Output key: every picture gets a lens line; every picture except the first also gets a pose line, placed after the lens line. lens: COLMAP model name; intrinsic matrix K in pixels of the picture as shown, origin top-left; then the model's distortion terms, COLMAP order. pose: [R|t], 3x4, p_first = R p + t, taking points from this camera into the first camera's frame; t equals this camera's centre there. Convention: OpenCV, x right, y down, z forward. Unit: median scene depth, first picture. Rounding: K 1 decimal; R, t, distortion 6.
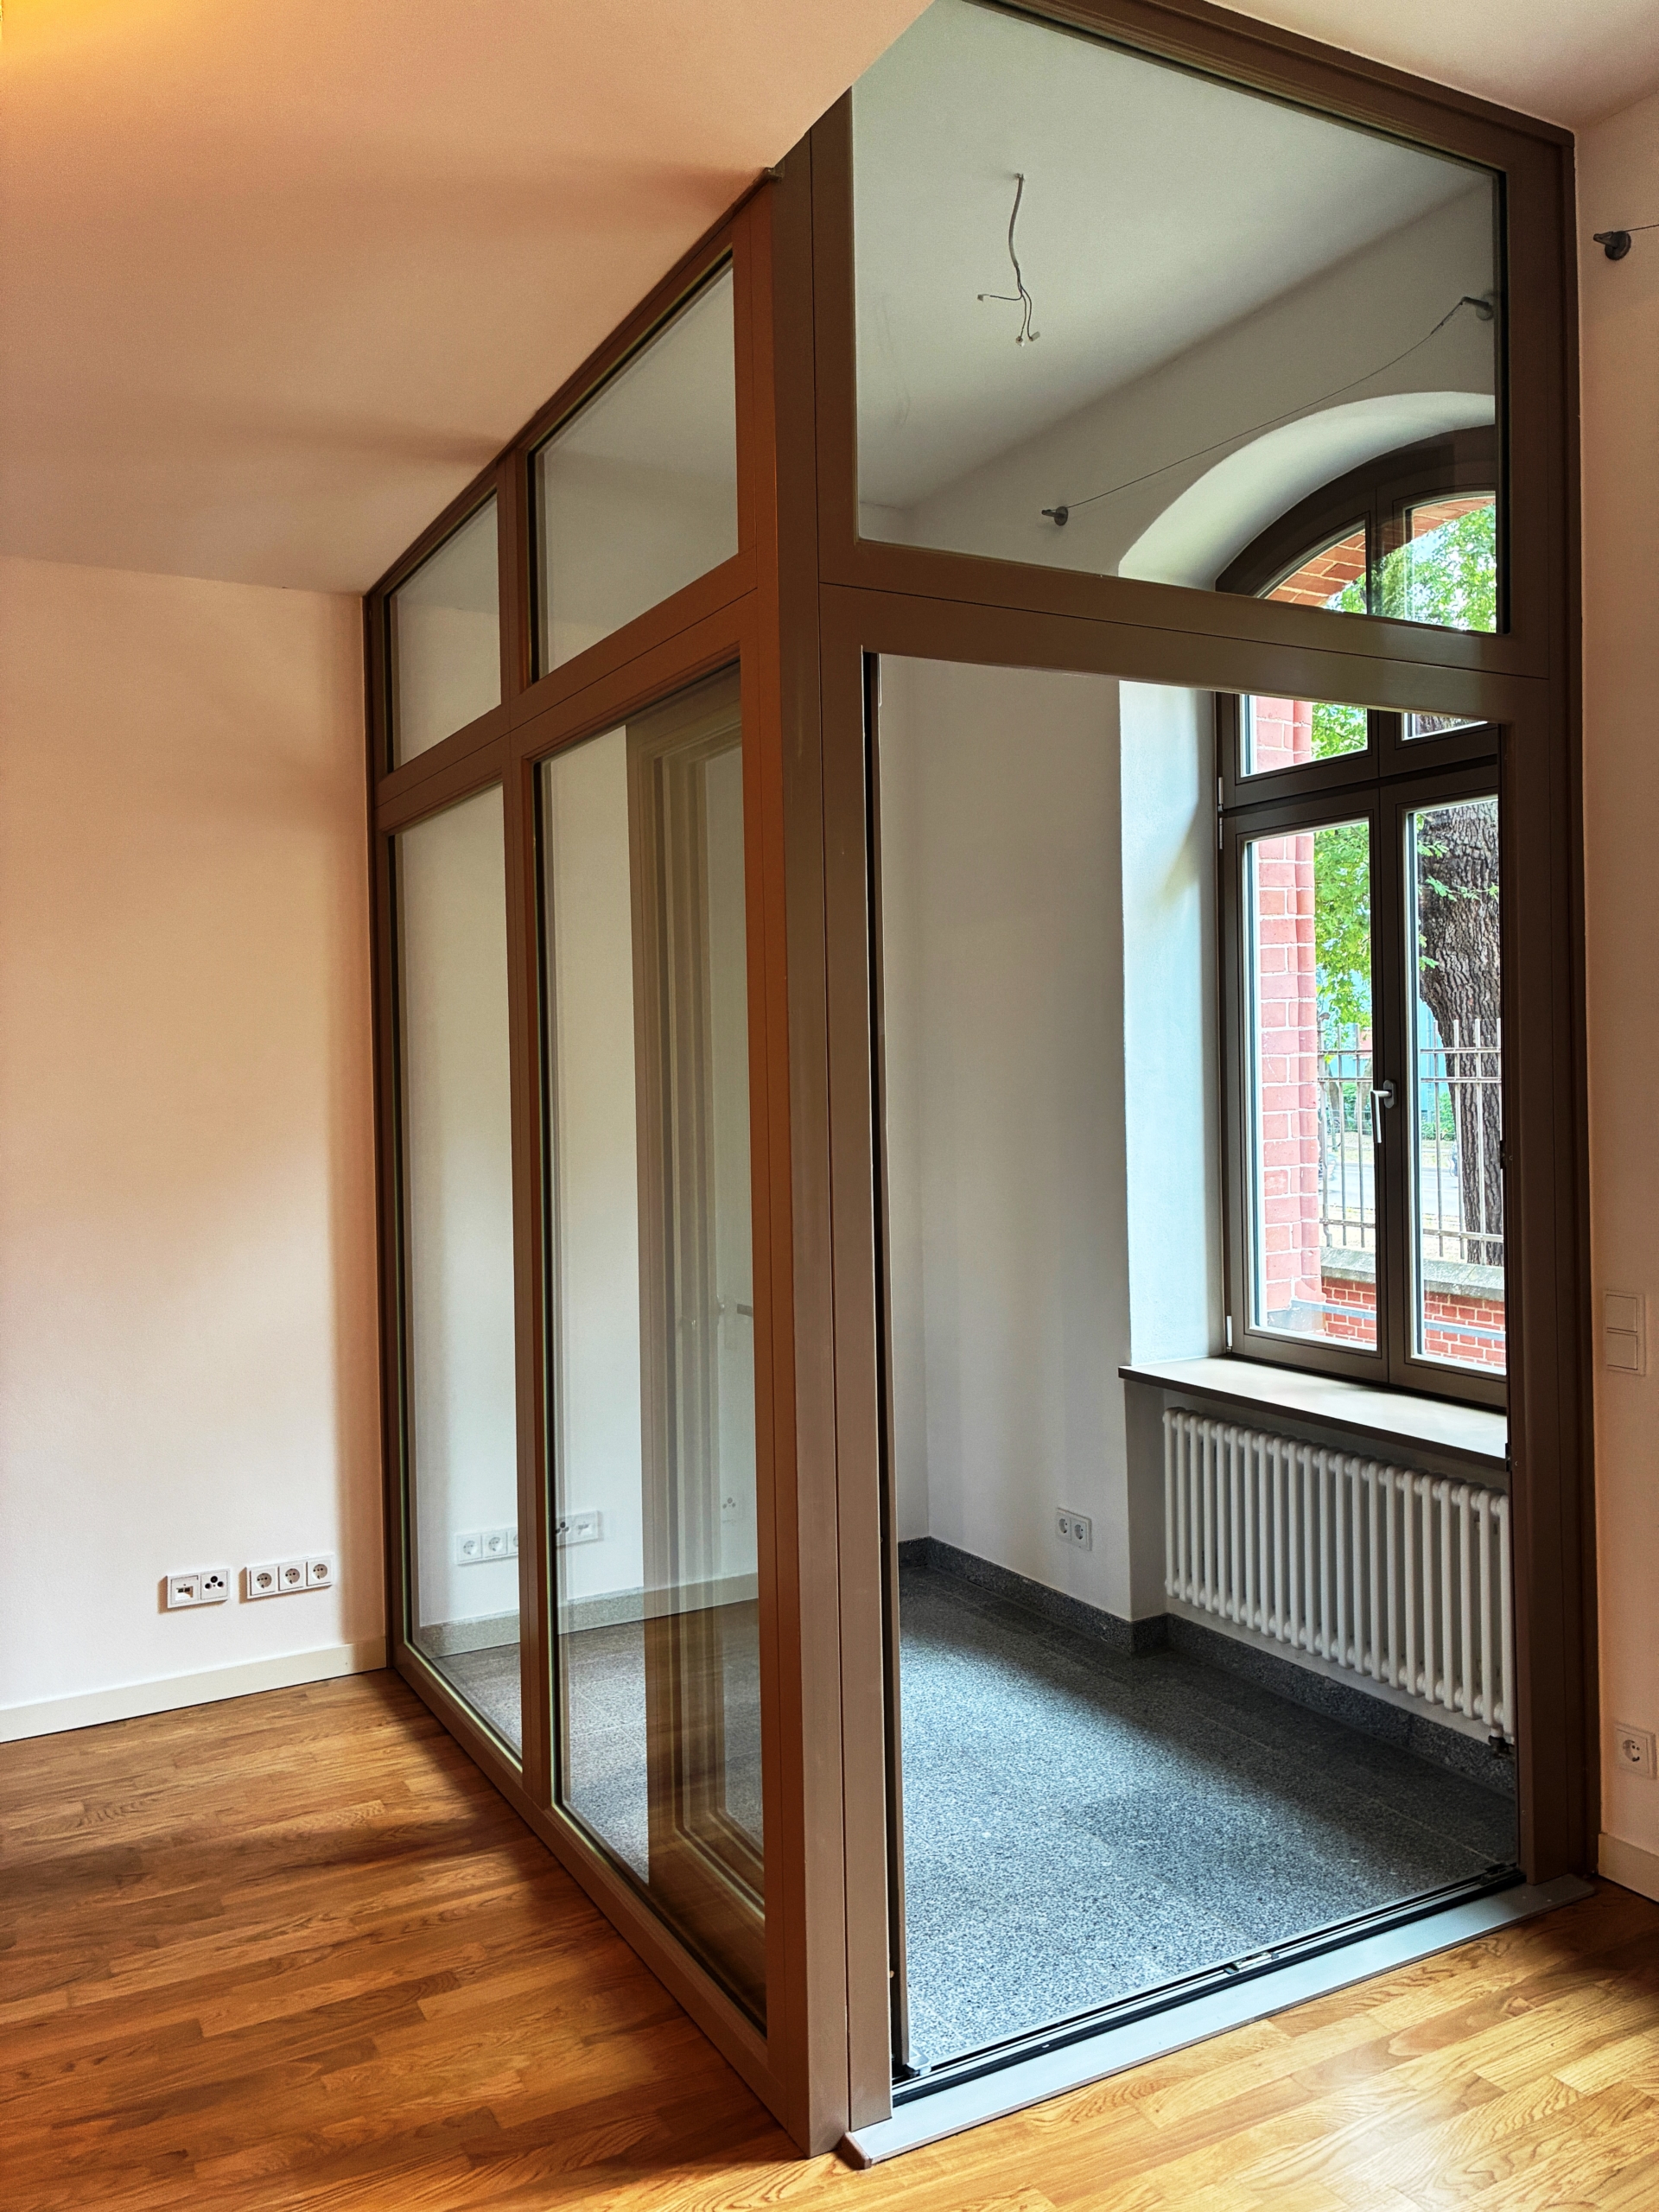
lens RADIAL K [[1701.8, 0, 839.9], [0, 1701.8, 1092.3], [0, 0, 1]] dist [0.028303, -0.054924]
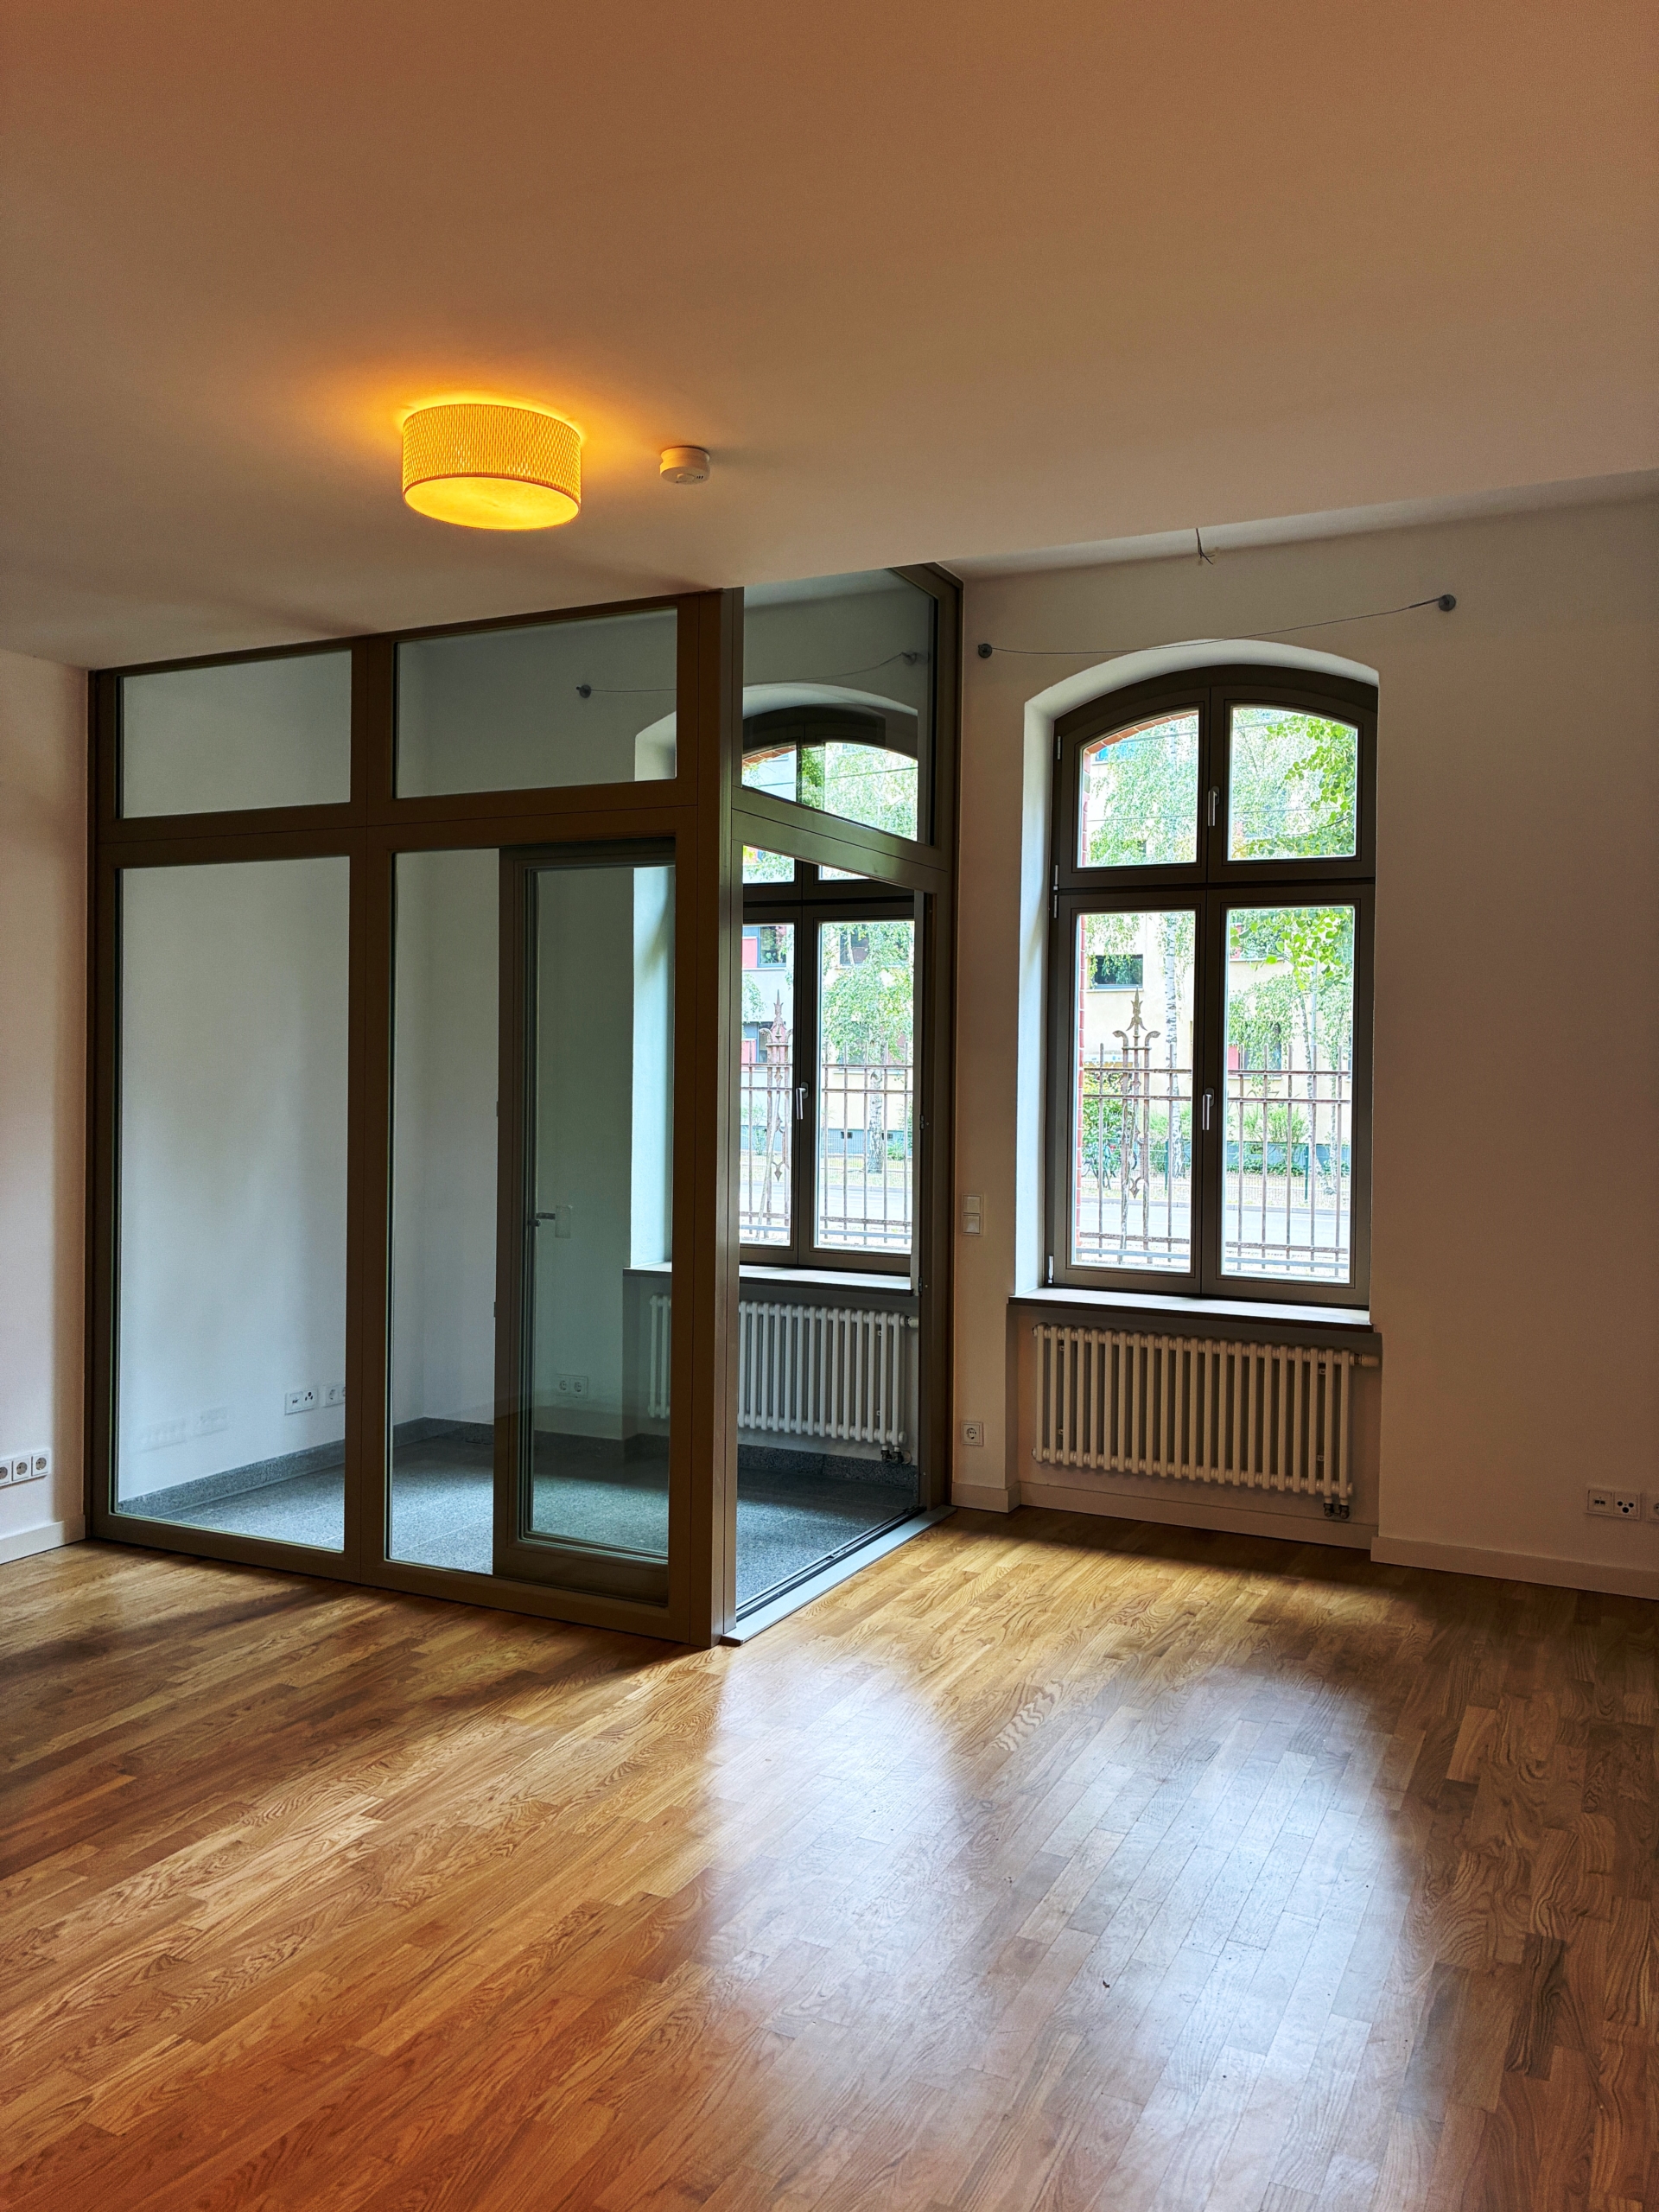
lens RADIAL K [[1701.8, 0, 830.4], [0, 1701.8, 1102.2], [0, 0, 1]] dist [0.028303, -0.054924]
pose [[0.817771, 0.012783, 0.575401, -0.759095], [-0.012971, 0.999909, -0.003780, 0.022908], [-0.575397, -0.004372, 0.817863, -0.462049]]
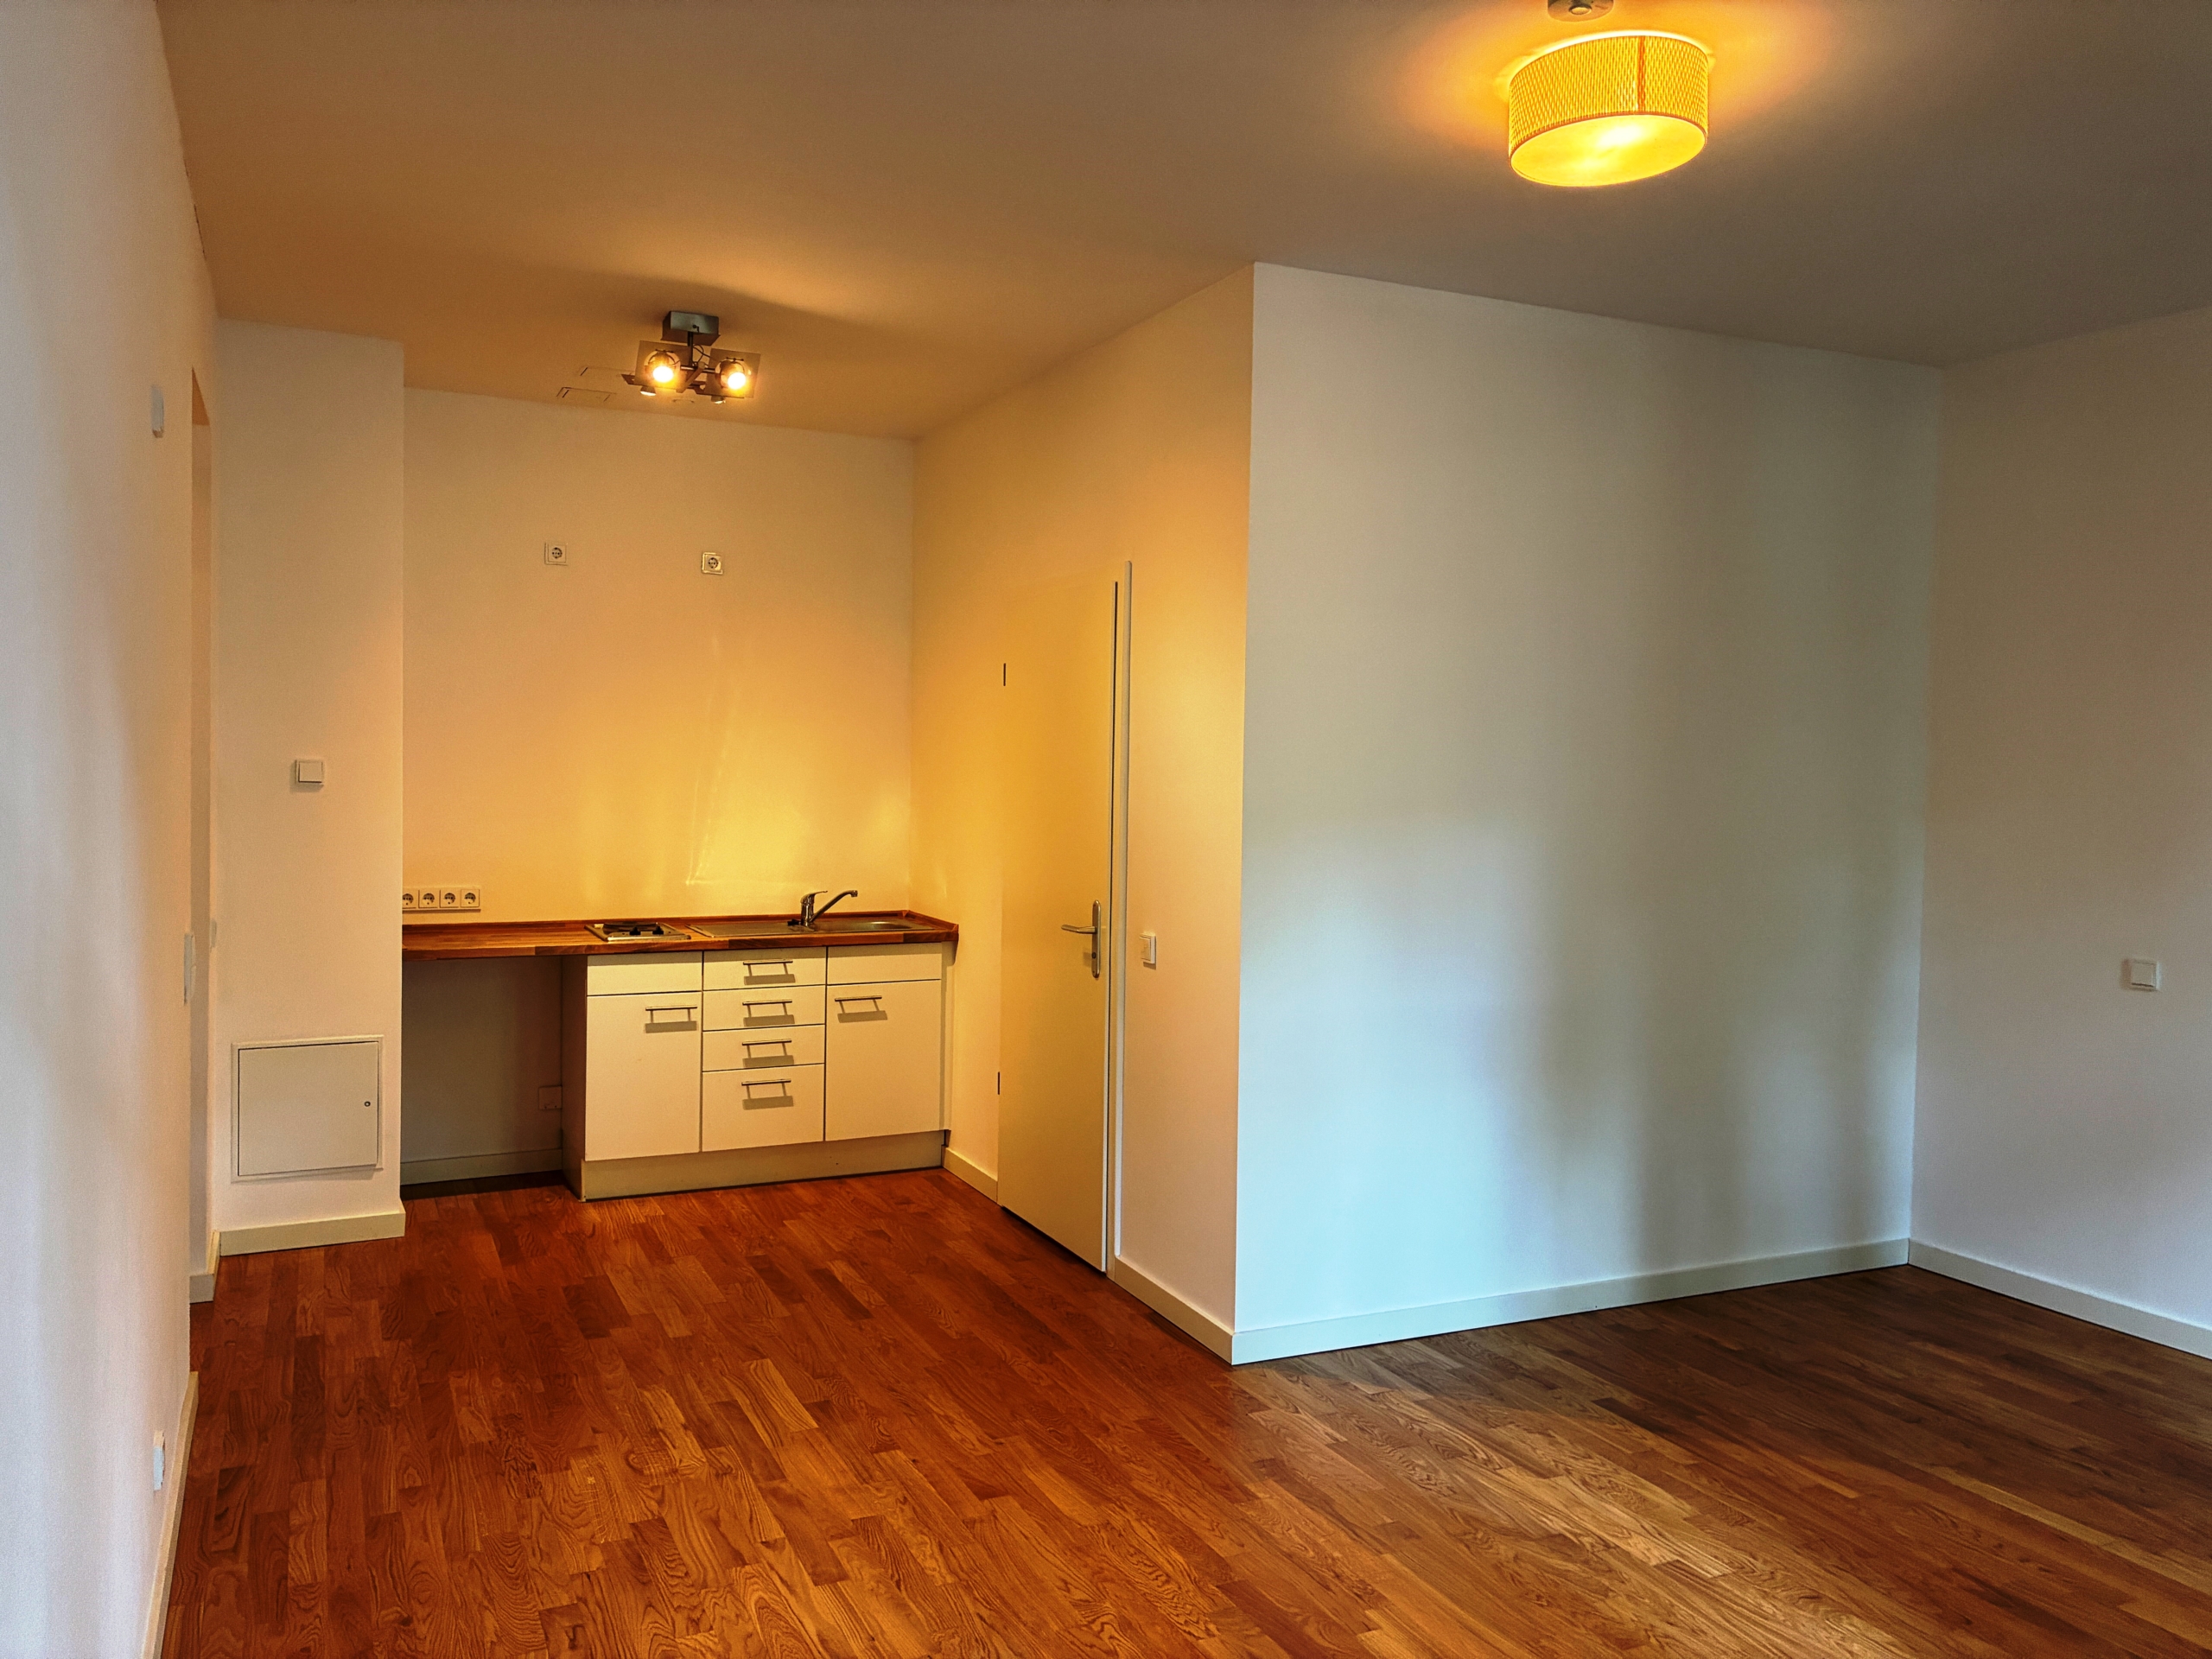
lens RADIAL K [[1701.8, 0, 1108.4], [0, 1701.8, 824.6], [0, 0, 1]] dist [0.028303, -0.054924]
pose [[-0.067532, 0.061228, -0.995837, 0.701045], [-0.030431, 0.997524, 0.063395, -0.029963], [0.997253, 0.034586, -0.065502, 0.321667]]
